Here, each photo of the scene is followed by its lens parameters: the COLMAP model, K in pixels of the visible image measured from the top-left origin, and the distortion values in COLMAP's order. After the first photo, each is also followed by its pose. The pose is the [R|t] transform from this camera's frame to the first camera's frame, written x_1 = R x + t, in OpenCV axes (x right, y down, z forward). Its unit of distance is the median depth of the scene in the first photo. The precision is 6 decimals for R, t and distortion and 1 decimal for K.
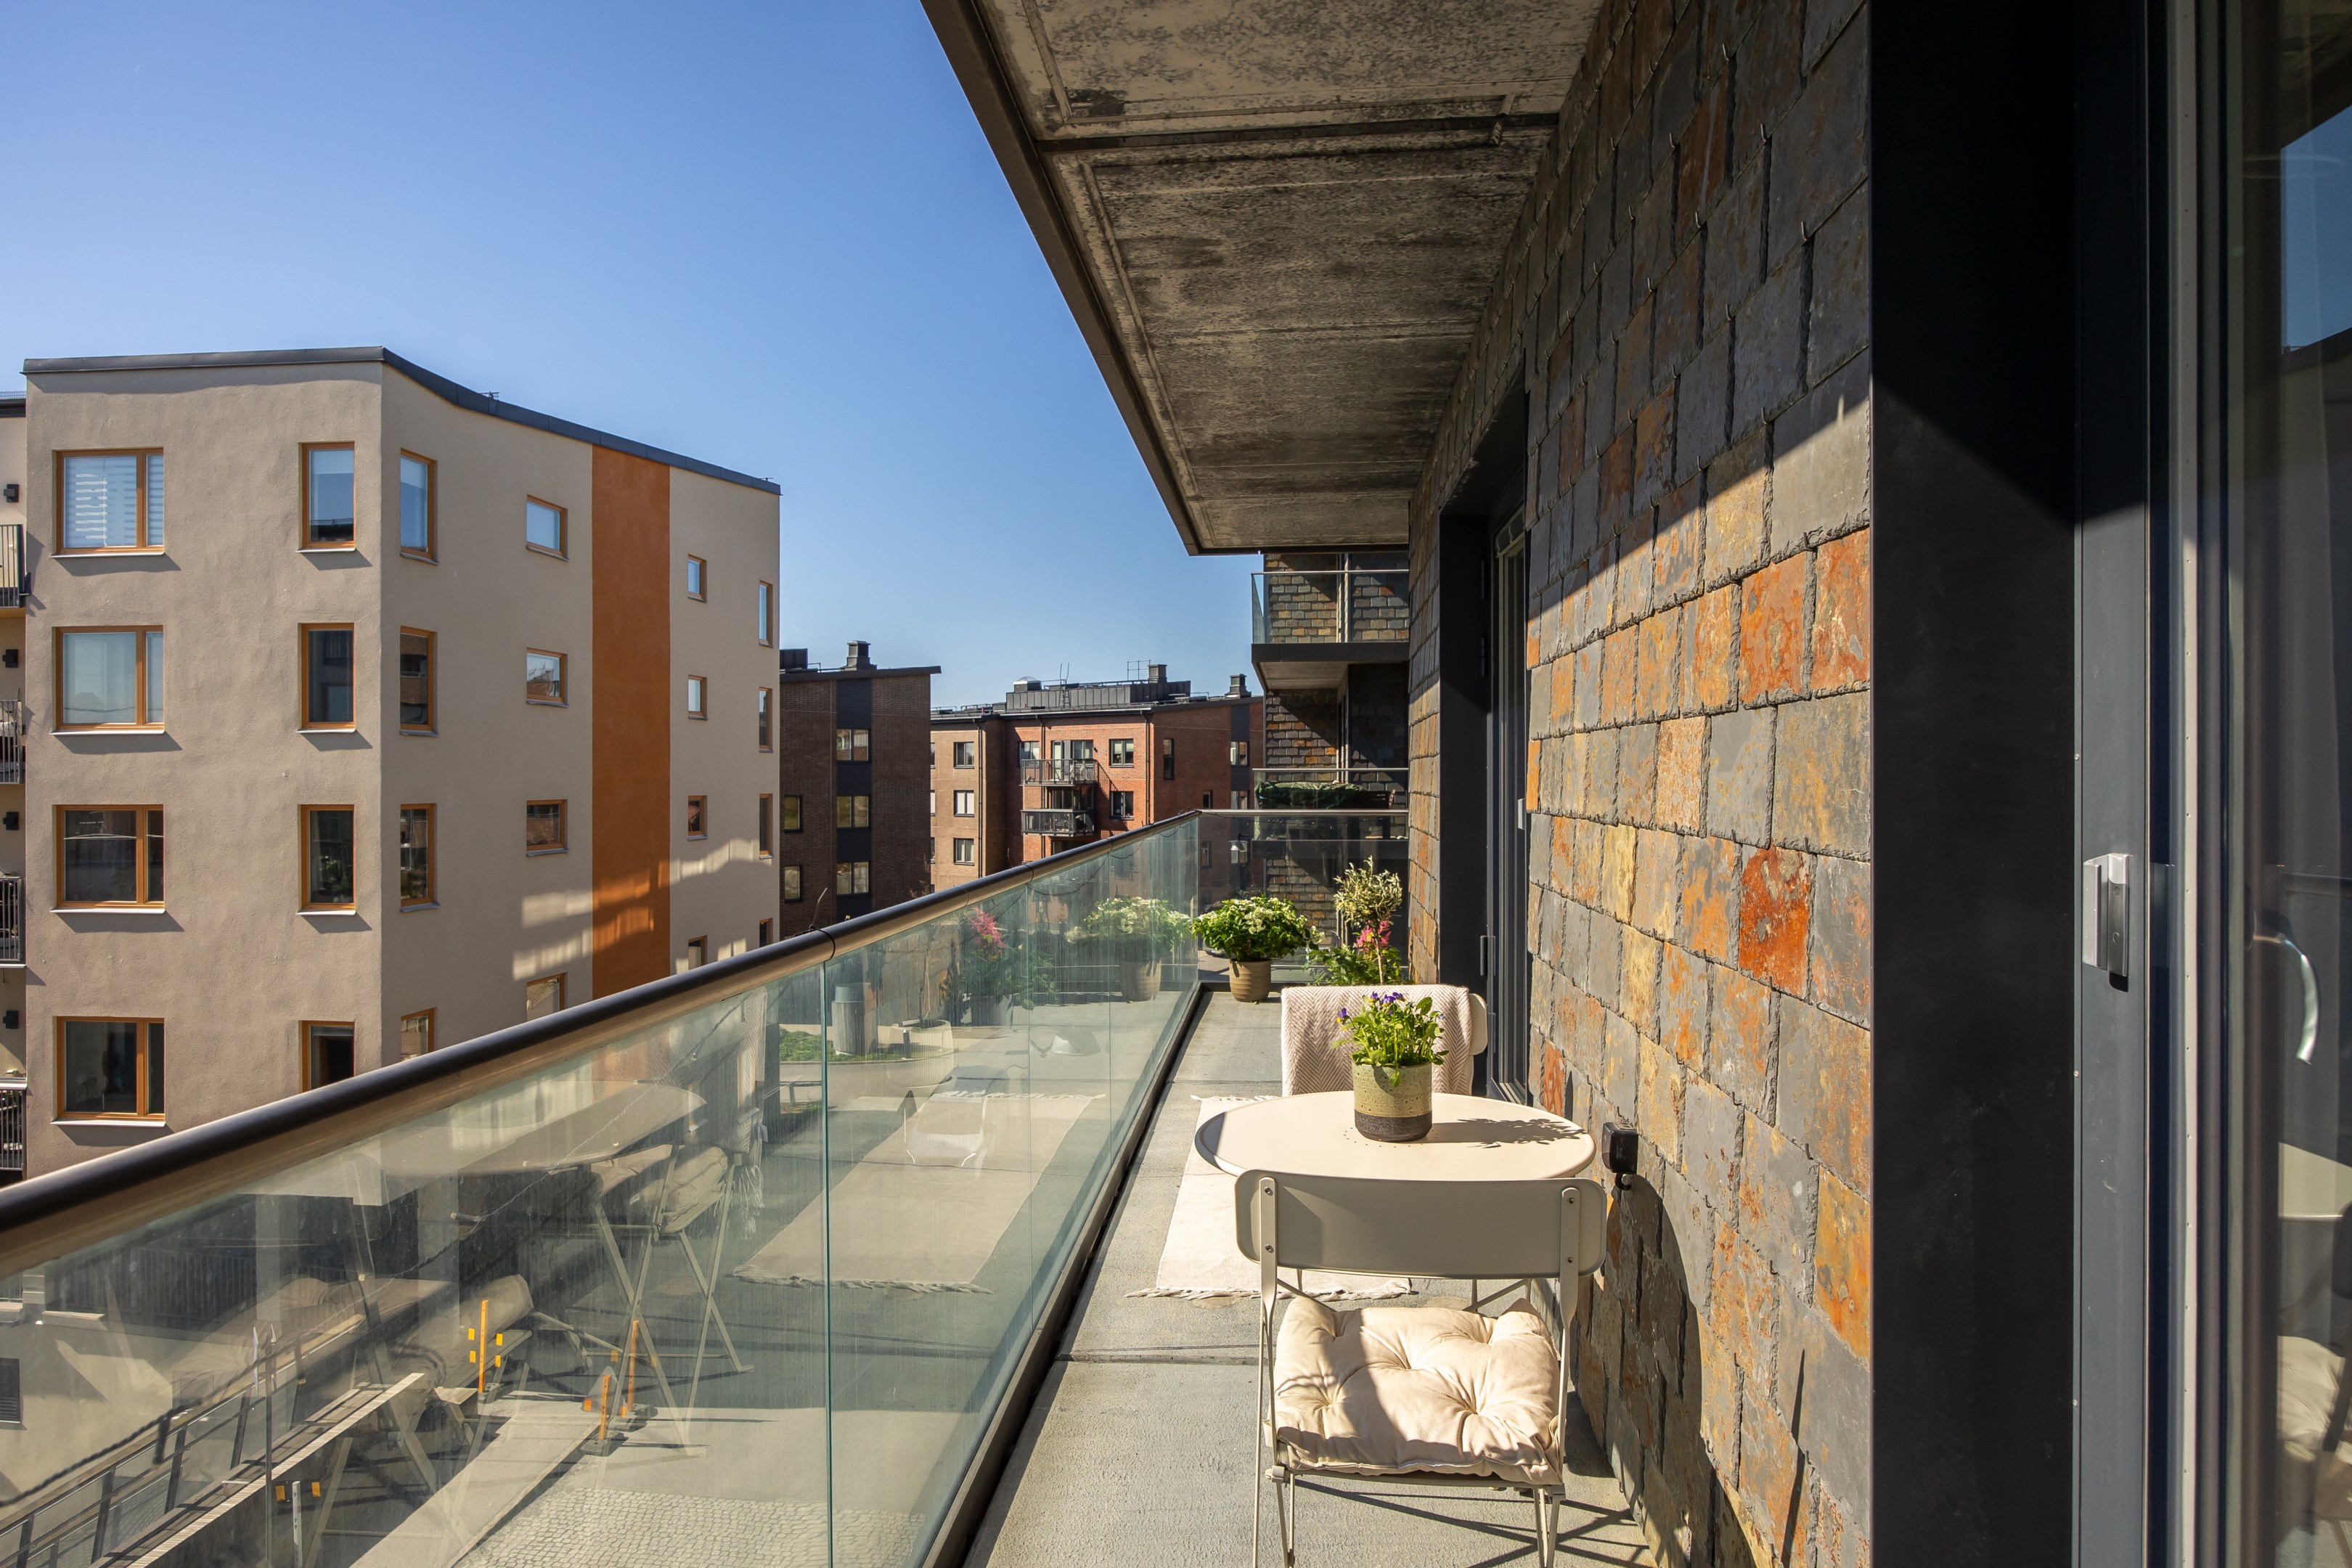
lens RADIAL K [[1445.8, 0, 1174.2], [0, 1445.8, 795.1], [0, 0, 1]] dist [-0.008909, -0.001754]
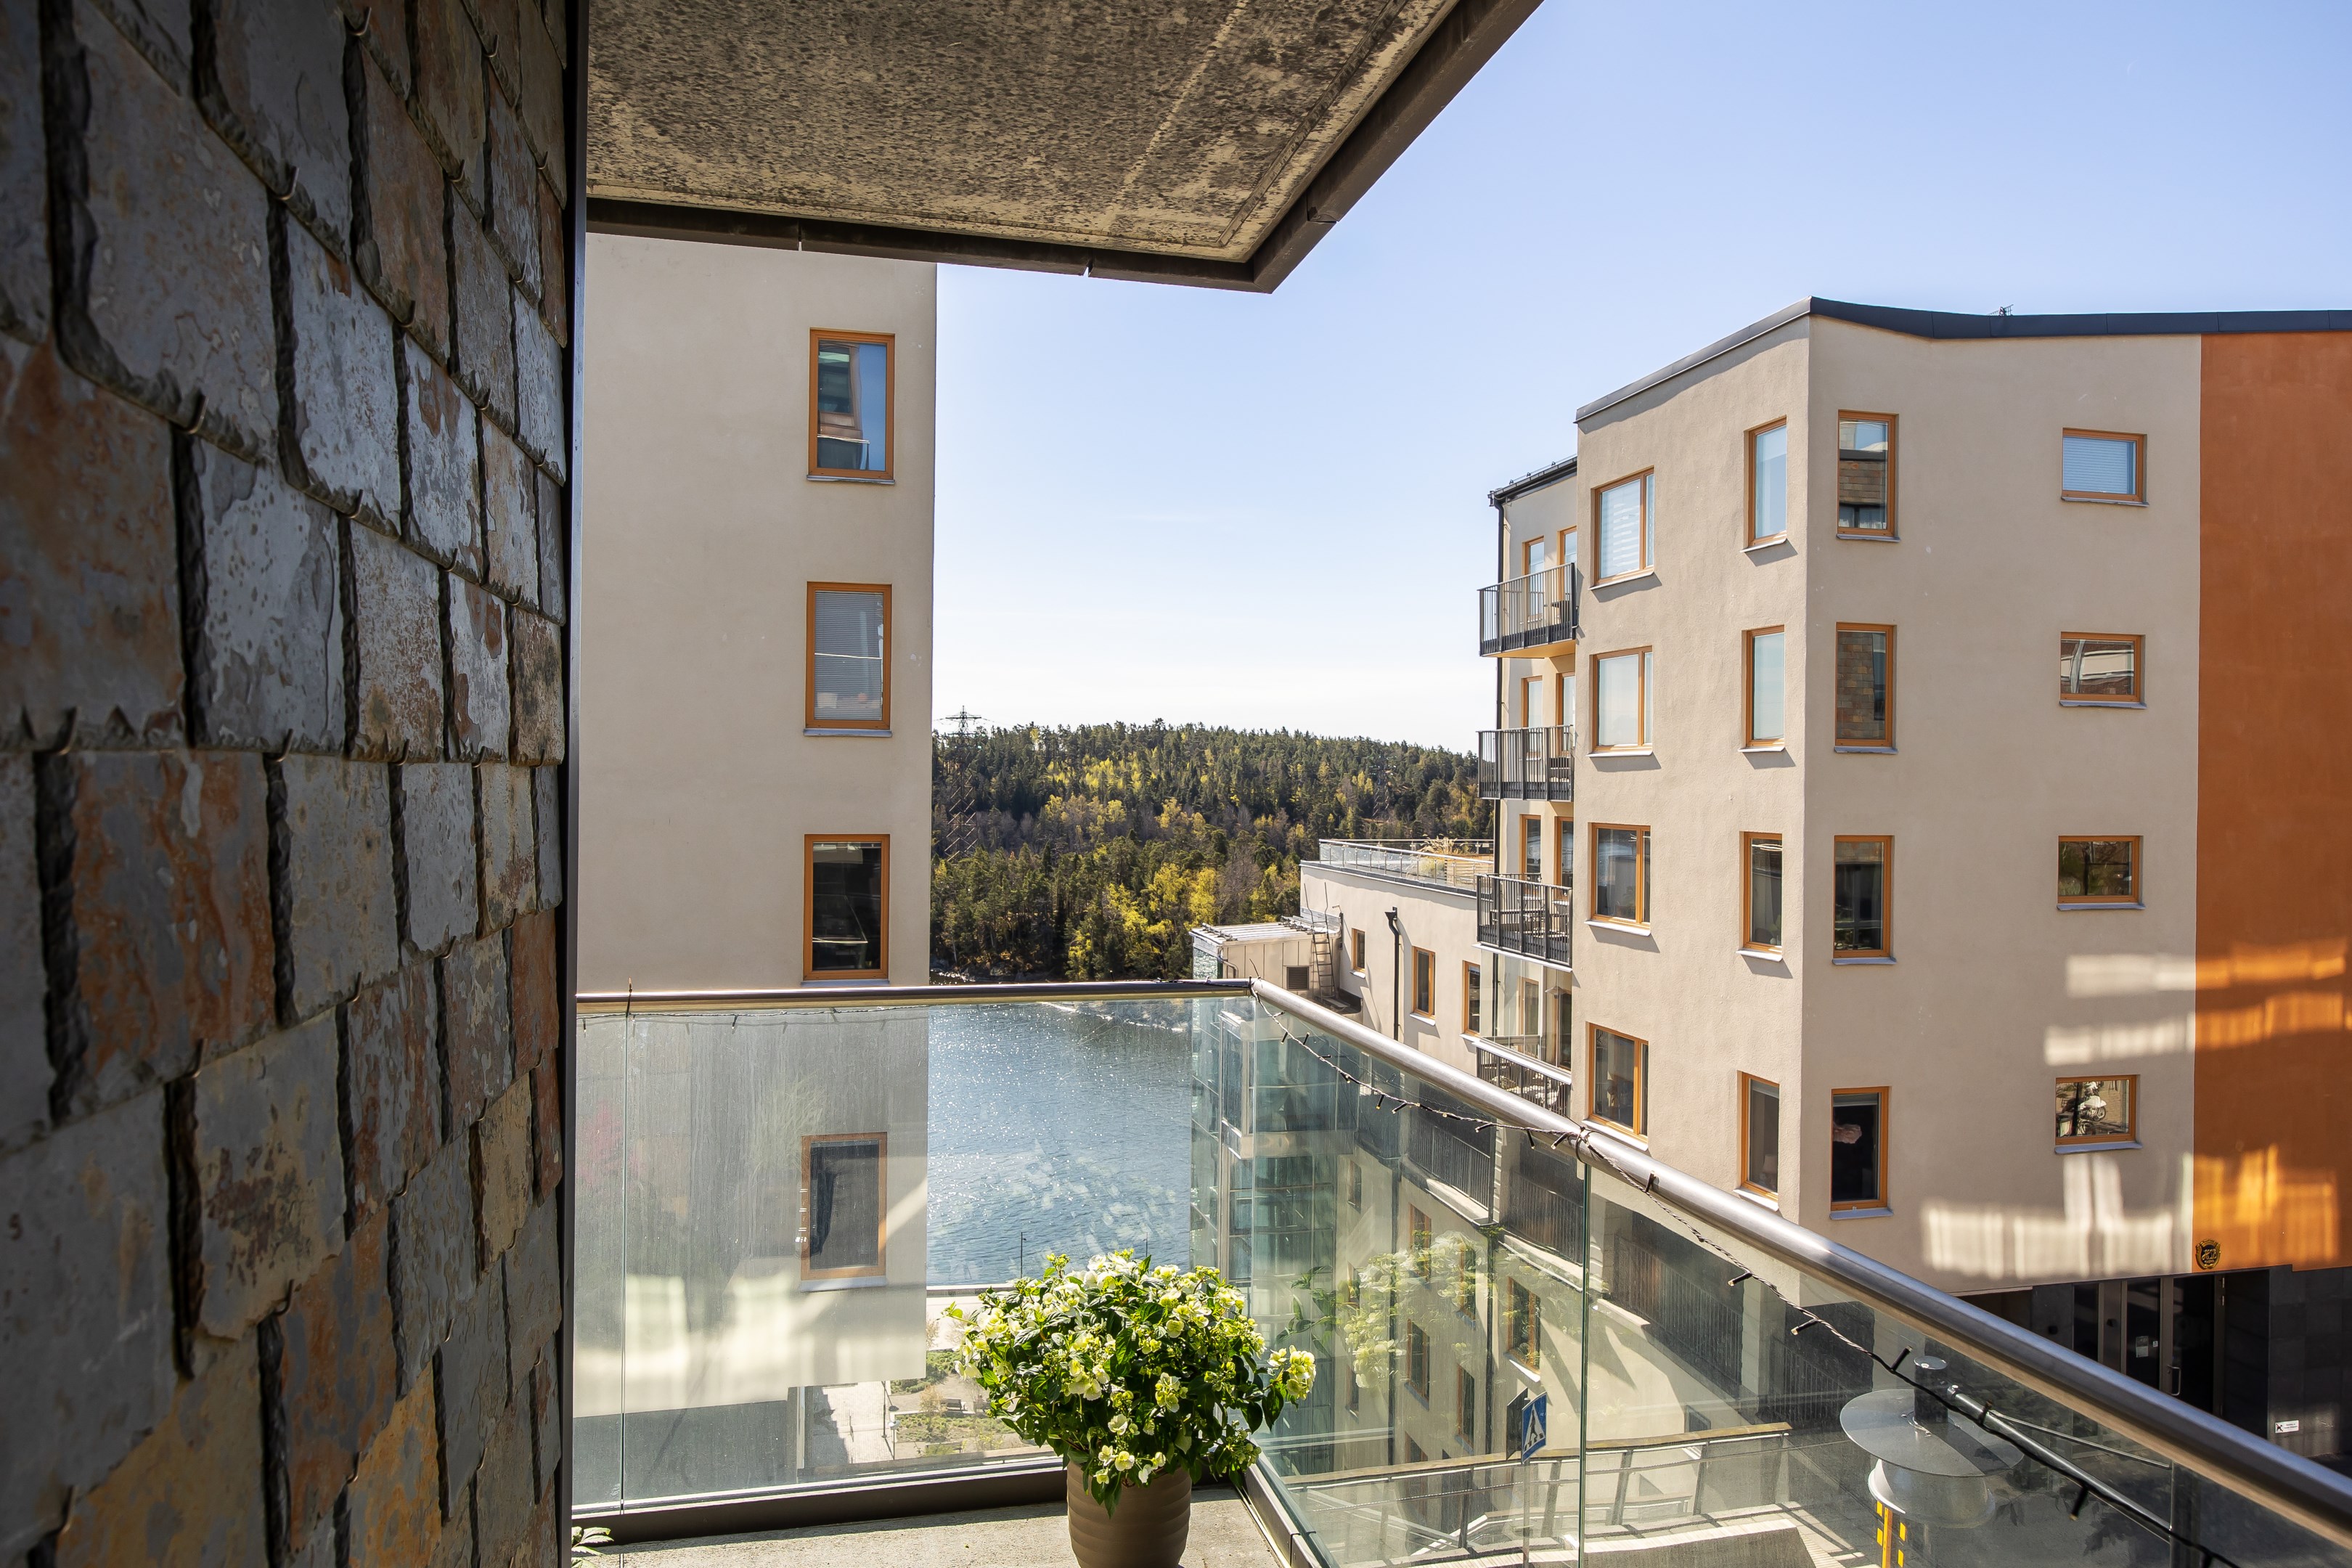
lens RADIAL K [[1483.3, 0, 1184.1], [0, 1483.3, 779.0], [0, 0, 1]] dist [-0.003984, -0.003266]
pose [[0.327739, 0.003195, -0.944763, 0.155045], [-0.015172, 0.999883, -0.001882, -0.018687], [0.944646, 0.014951, 0.327749, 0.362870]]
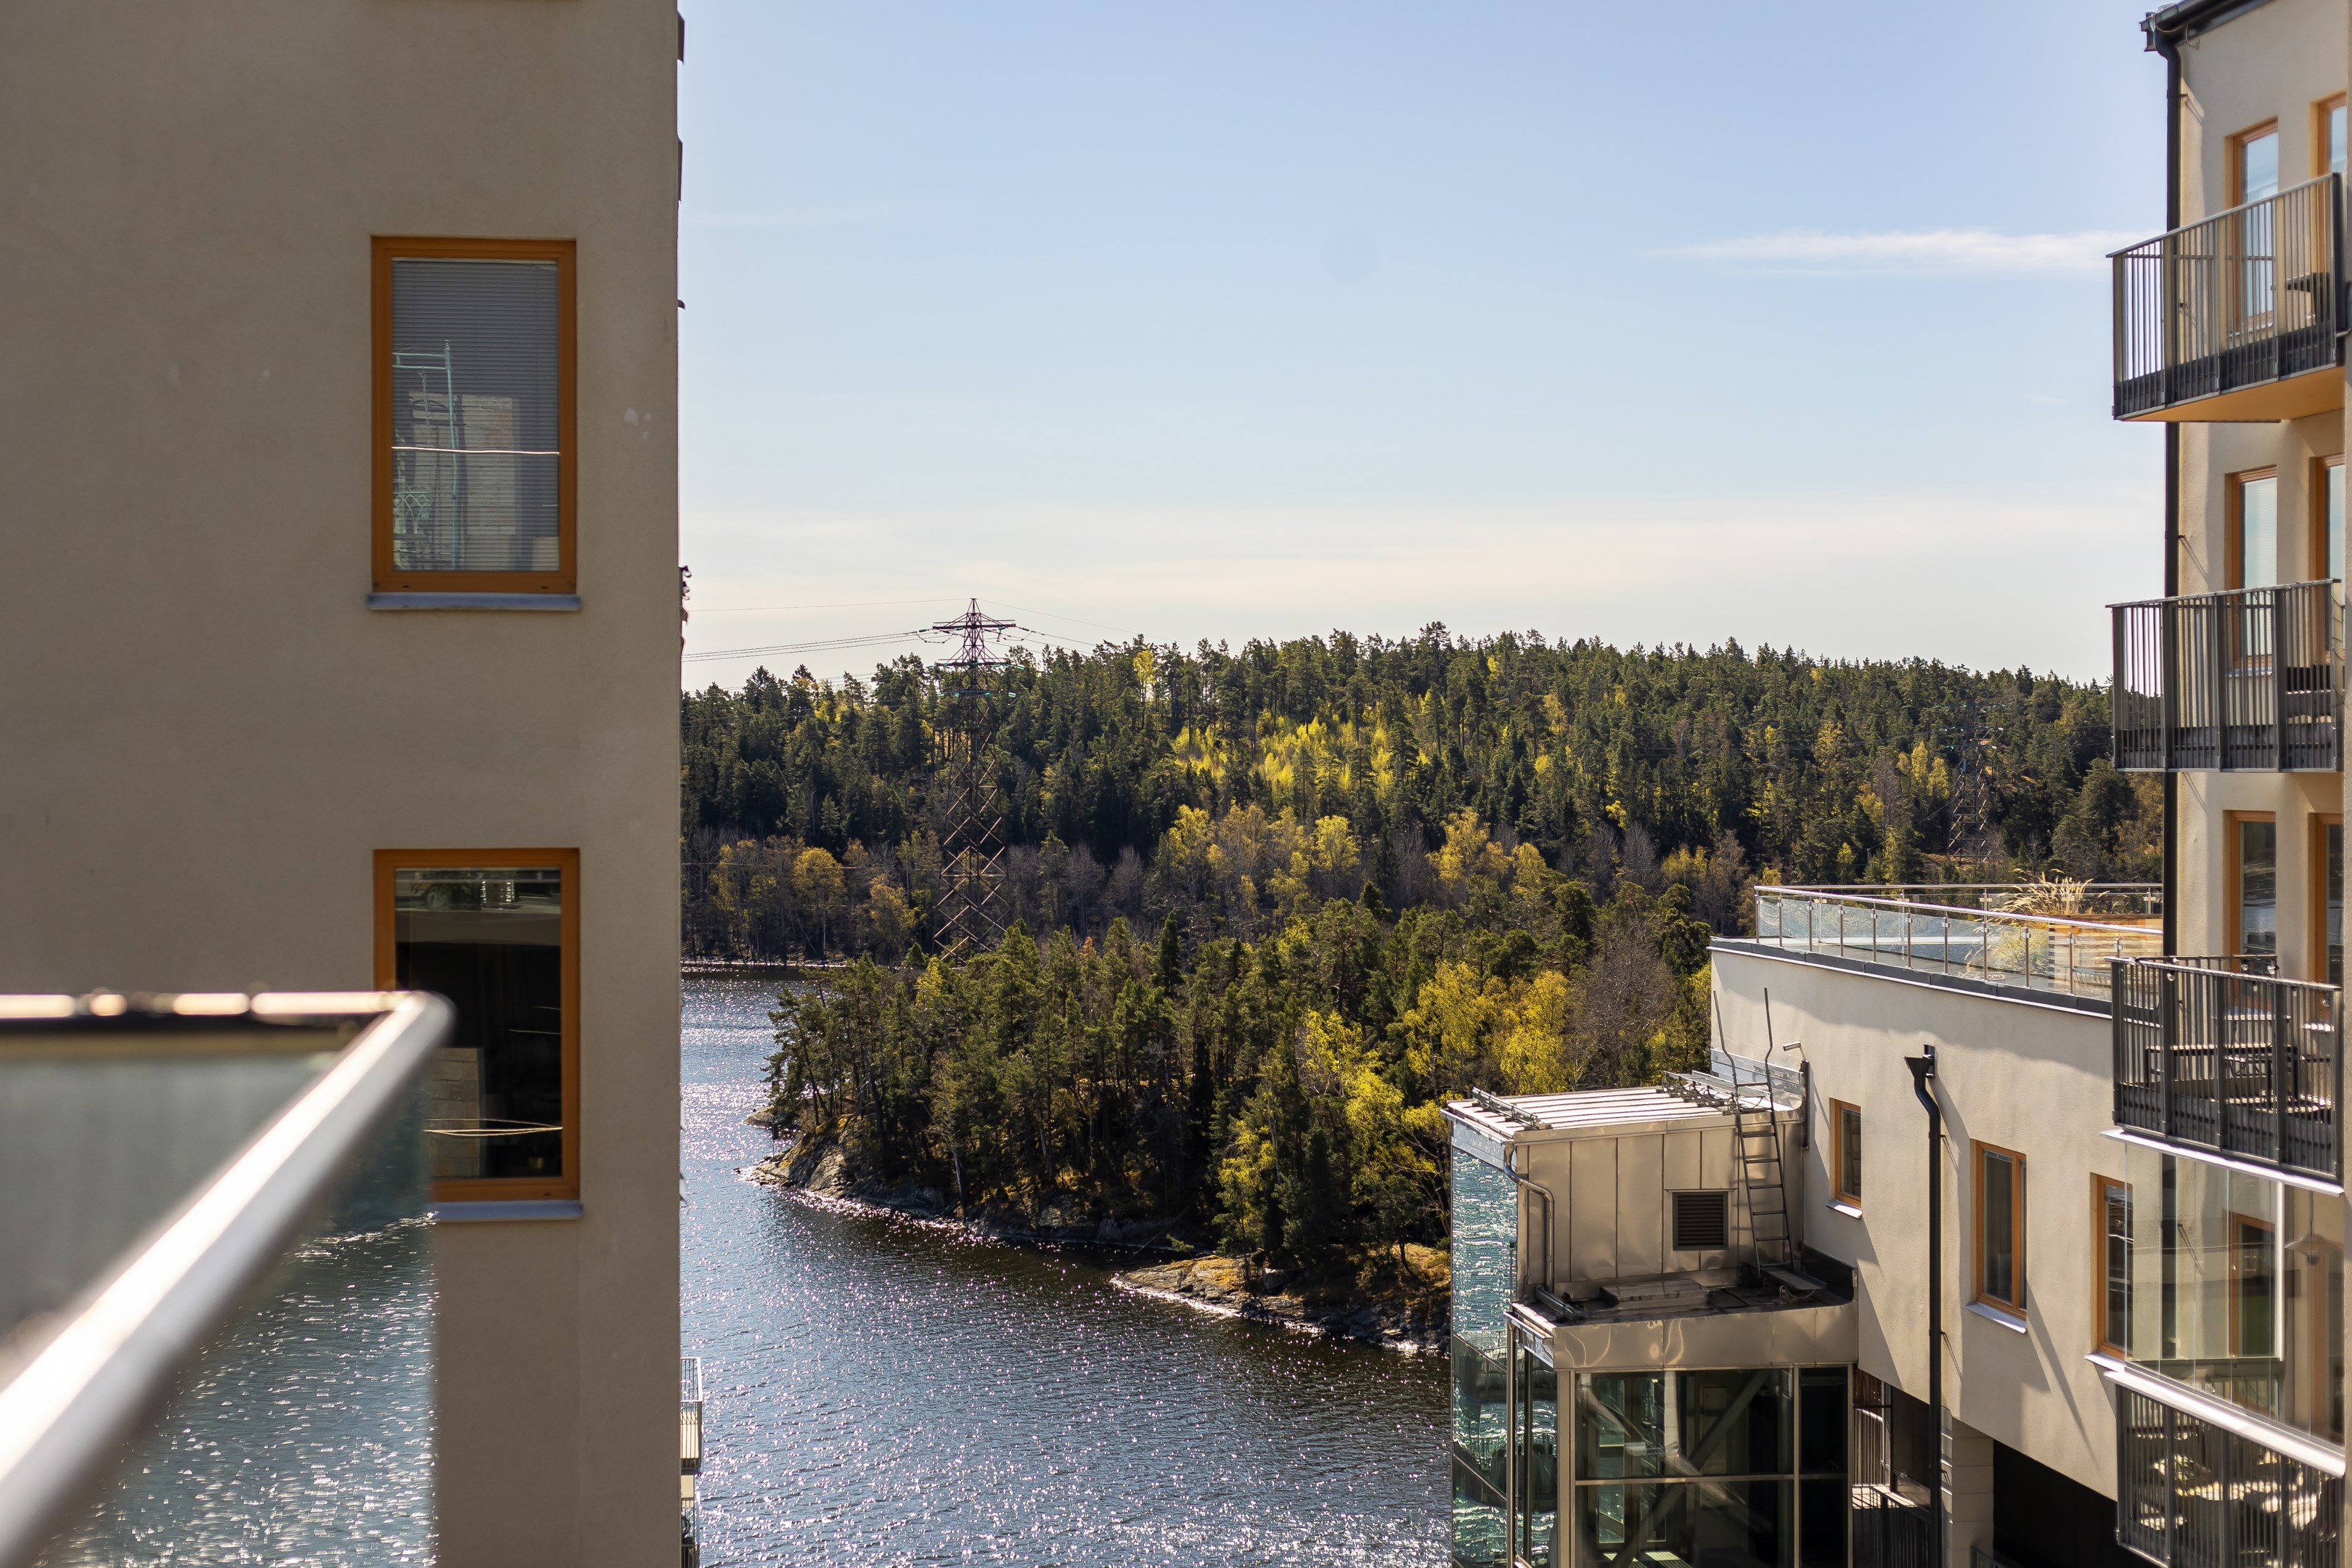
lens RADIAL K [[3479.7, 0, 1179.5], [0, 3479.7, 784.5], [0, 0, 1]] dist [0.017060, 0.000000]
pose [[0.240626, 0.005007, -0.970605, 0.130227], [-0.004268, 0.999982, 0.004100, -0.006994], [0.970609, 0.003156, 0.240643, 0.413475]]
